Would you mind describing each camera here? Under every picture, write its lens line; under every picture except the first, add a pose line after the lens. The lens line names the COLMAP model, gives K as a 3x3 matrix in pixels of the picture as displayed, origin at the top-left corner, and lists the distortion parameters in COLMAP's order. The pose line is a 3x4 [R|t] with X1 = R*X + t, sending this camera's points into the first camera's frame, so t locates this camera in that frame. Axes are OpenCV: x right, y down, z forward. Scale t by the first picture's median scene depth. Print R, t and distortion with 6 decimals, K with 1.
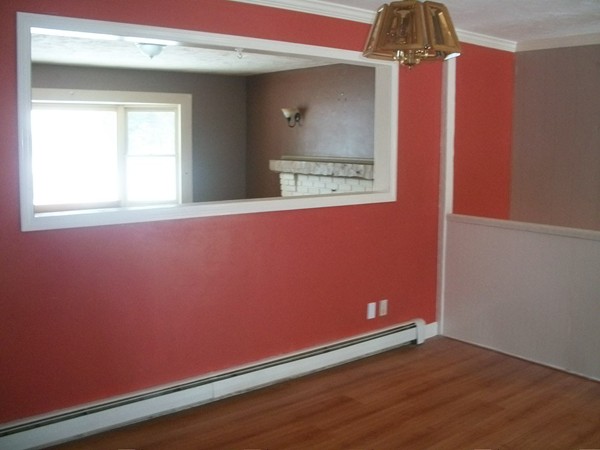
lens RADIAL K [[635.0, 0, 300.0], [0, 635.0, 225.0], [0, 0, 1]] dist [-0.216283, 0.226555]
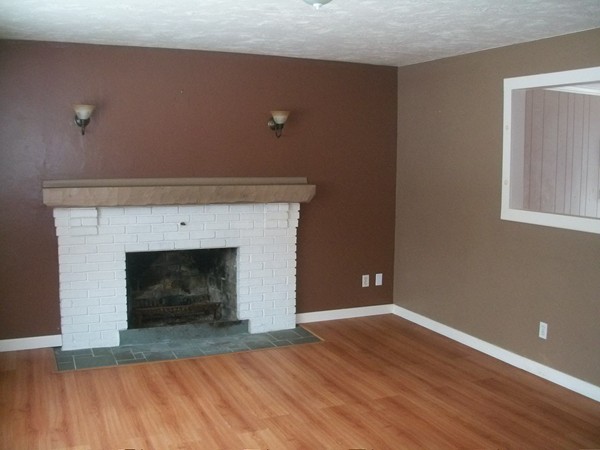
lens RADIAL K [[635.0, 0, 300.0], [0, 635.0, 225.0], [0, 0, 1]] dist [-0.216283, 0.226555]
pose [[0.247690, -0.111466, 0.962406, -0.554222], [0.120726, 0.989168, 0.083495, -0.089341], [-0.961288, 0.095506, 0.258464, 0.630981]]
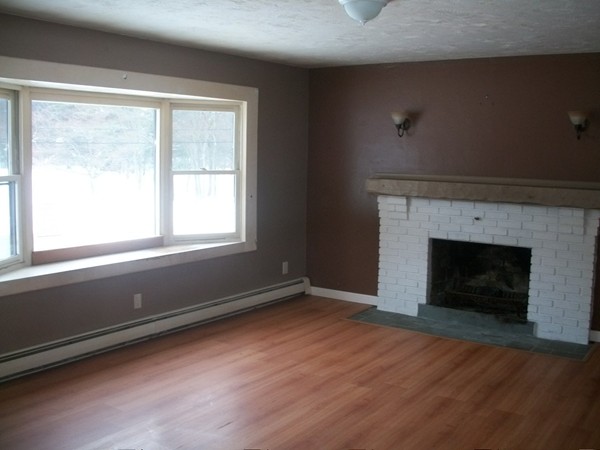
lens RADIAL K [[635.0, 0, 300.0], [0, 635.0, 225.0], [0, 0, 1]] dist [-0.216283, 0.226555]
pose [[0.962338, -0.023782, 0.270813, -0.336939], [0.028159, 0.999528, -0.012288, -0.040204], [-0.270393, 0.019451, 0.962554, 0.290568]]
